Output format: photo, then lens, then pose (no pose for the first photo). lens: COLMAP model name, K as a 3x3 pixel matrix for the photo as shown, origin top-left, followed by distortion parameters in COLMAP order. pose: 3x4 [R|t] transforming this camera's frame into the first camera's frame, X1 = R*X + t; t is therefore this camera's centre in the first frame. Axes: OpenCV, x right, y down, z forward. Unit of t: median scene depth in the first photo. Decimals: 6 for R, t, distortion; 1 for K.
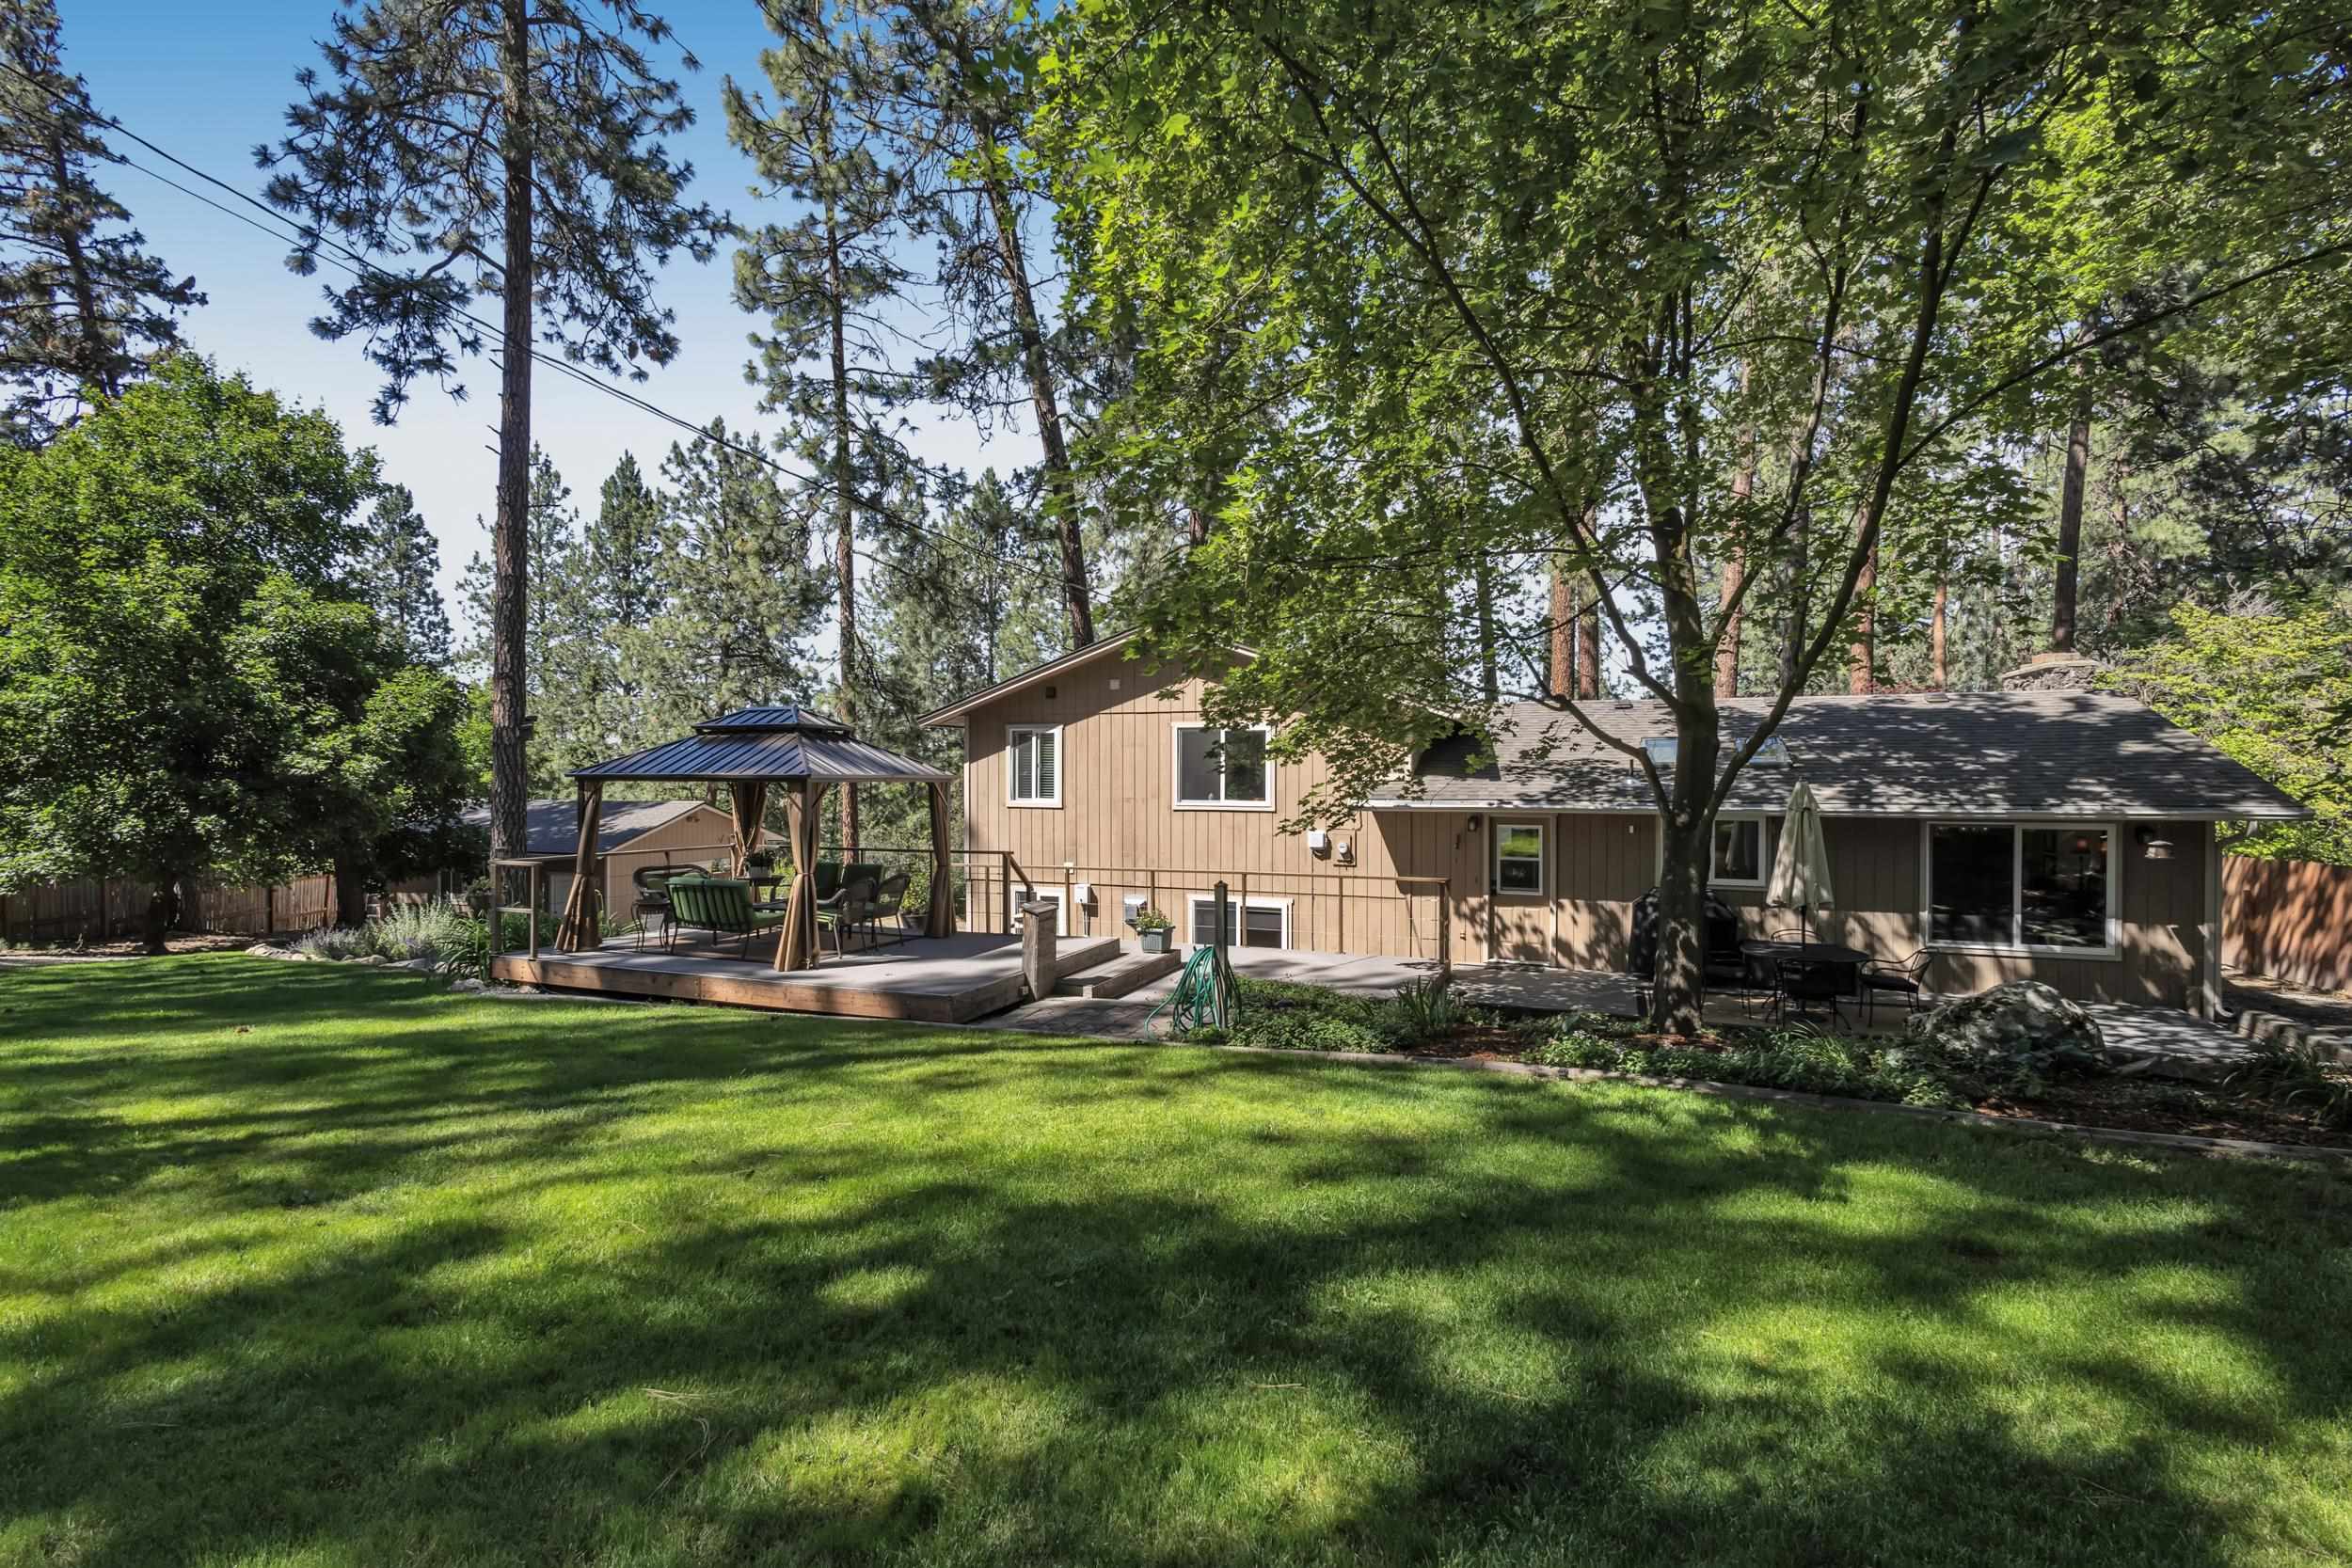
lens RADIAL K [[1100.0, 0, 1179.1], [0, 1100.0, 784.5], [0, 0, 1]] dist [0.012597, -0.003794]
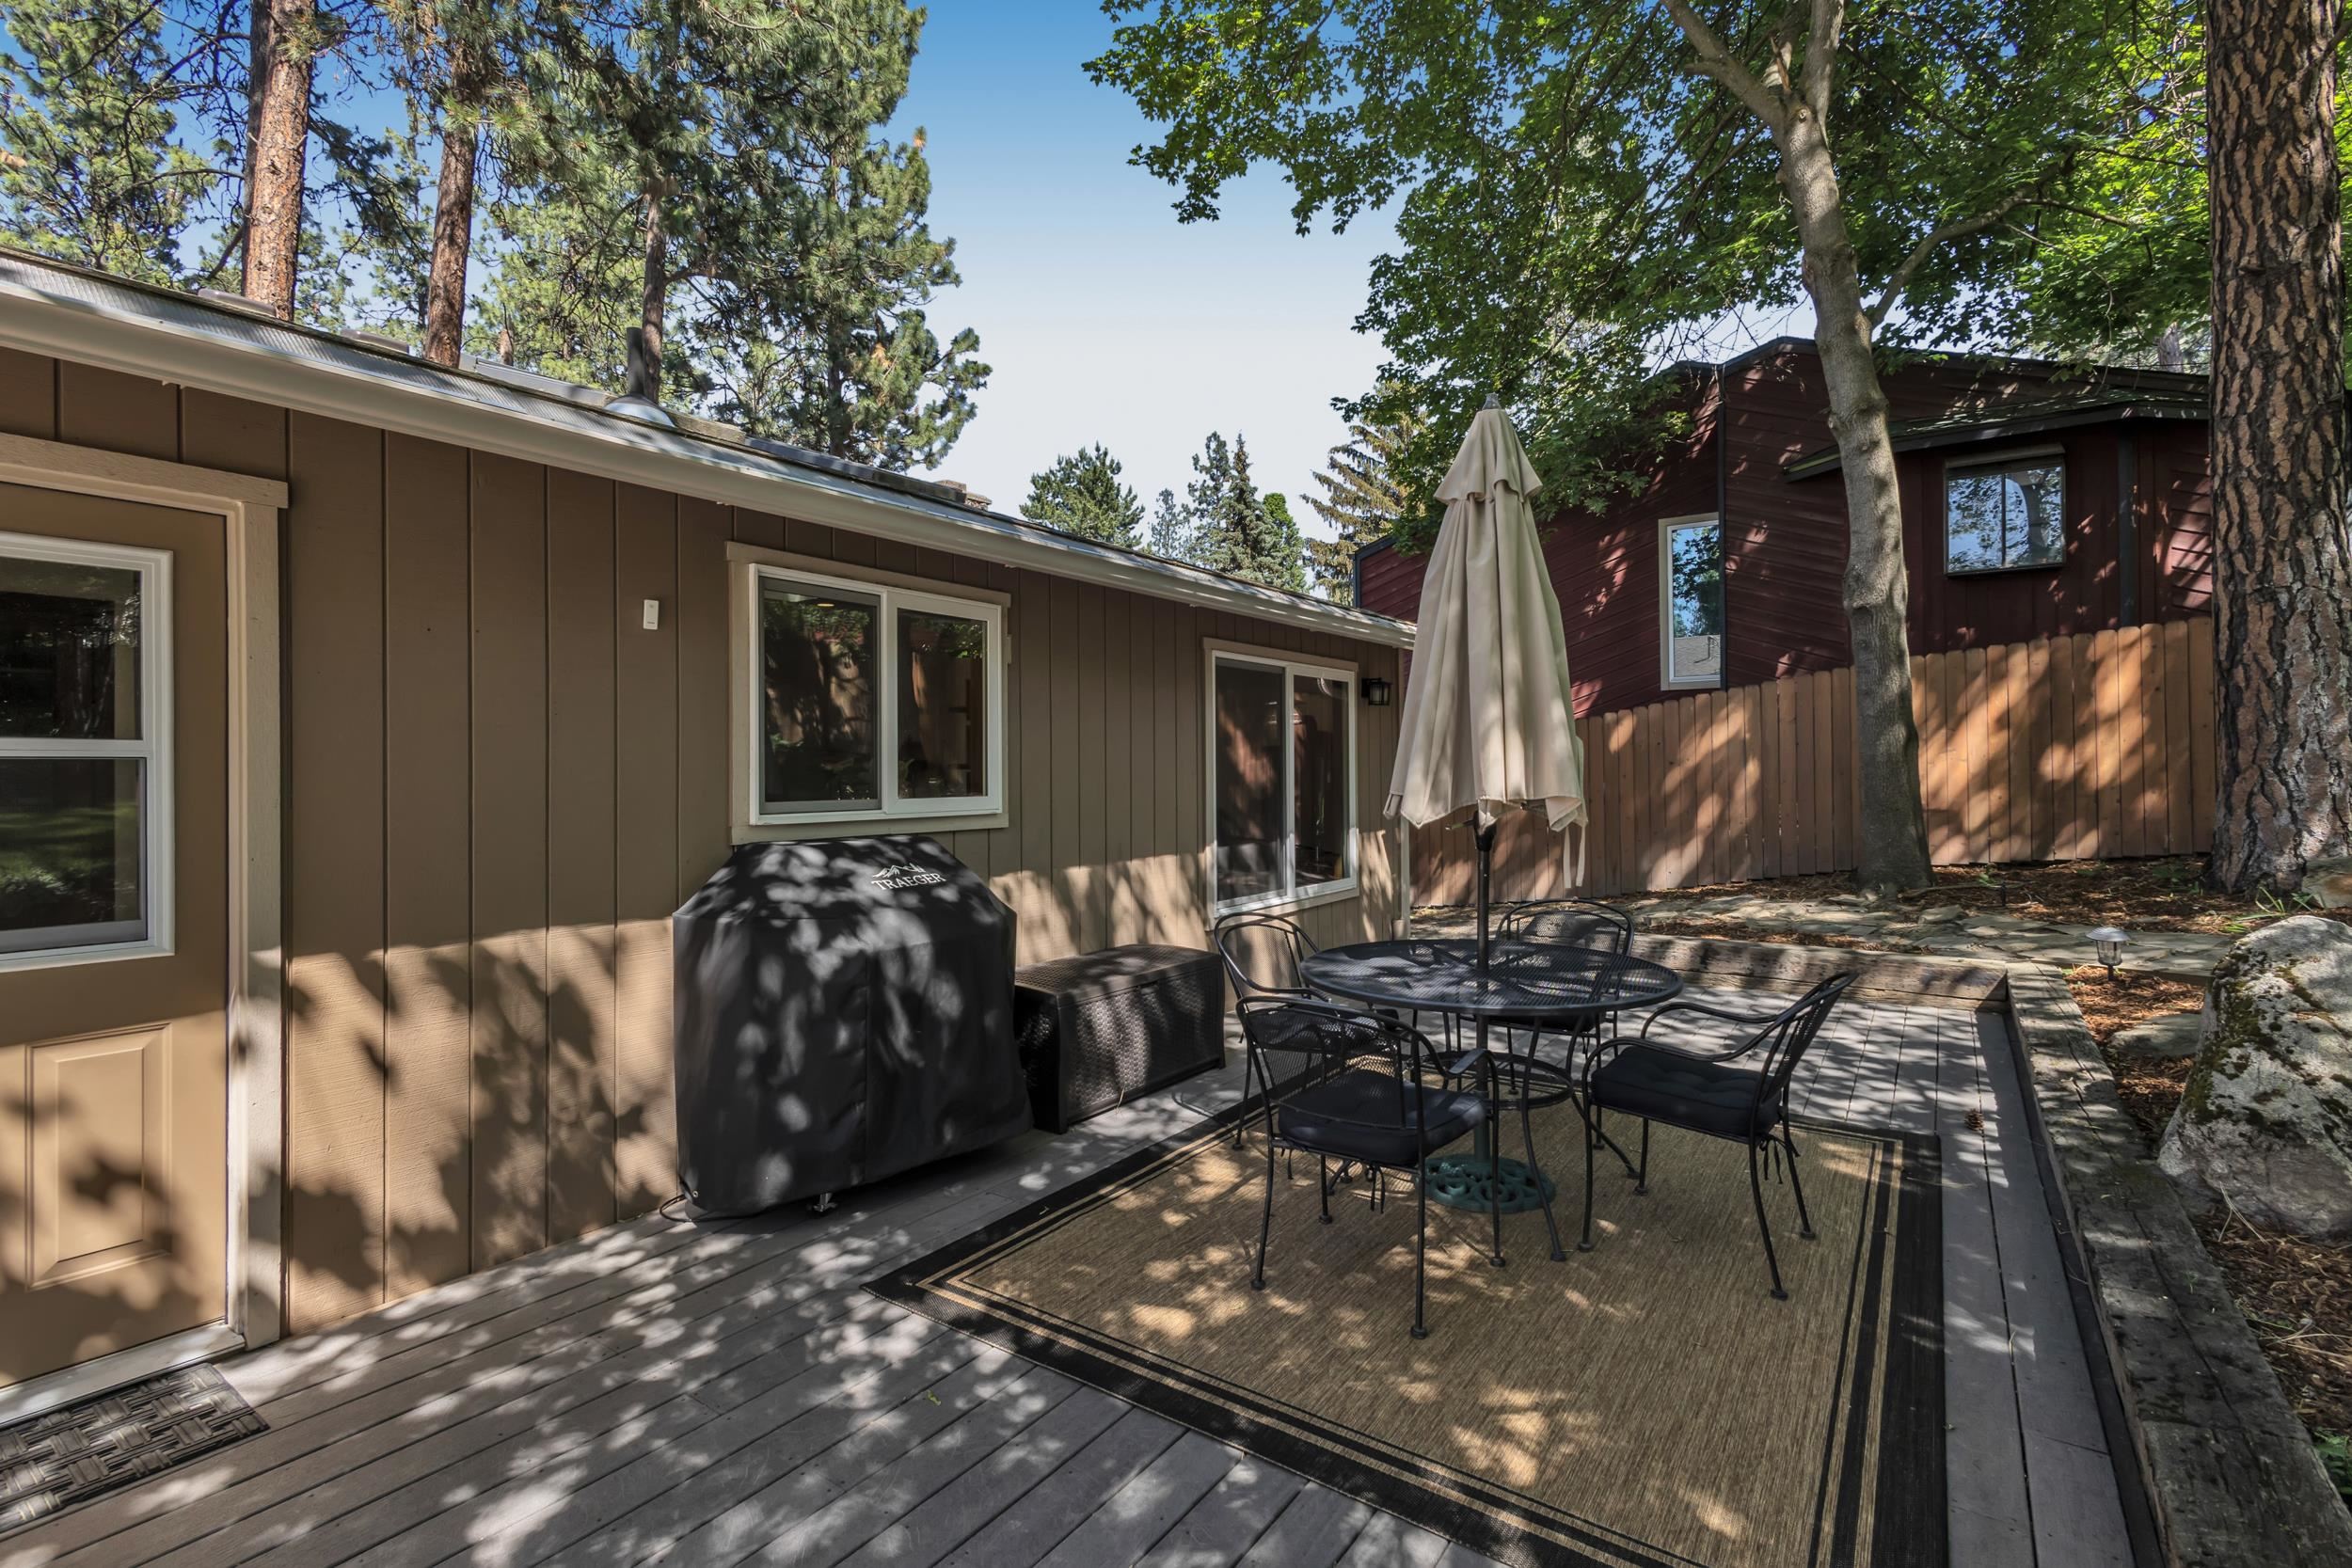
lens RADIAL K [[1068.9, 0, 1168.0], [0, 1068.9, 773.0], [0, 0, 1]] dist [0.001138, -0.000474]
pose [[0.219629, -0.000599, 0.975583, 0.222401], [0.023674, 0.999709, -0.004716, 0.083065], [-0.975296, 0.024132, 0.219579, 0.886388]]
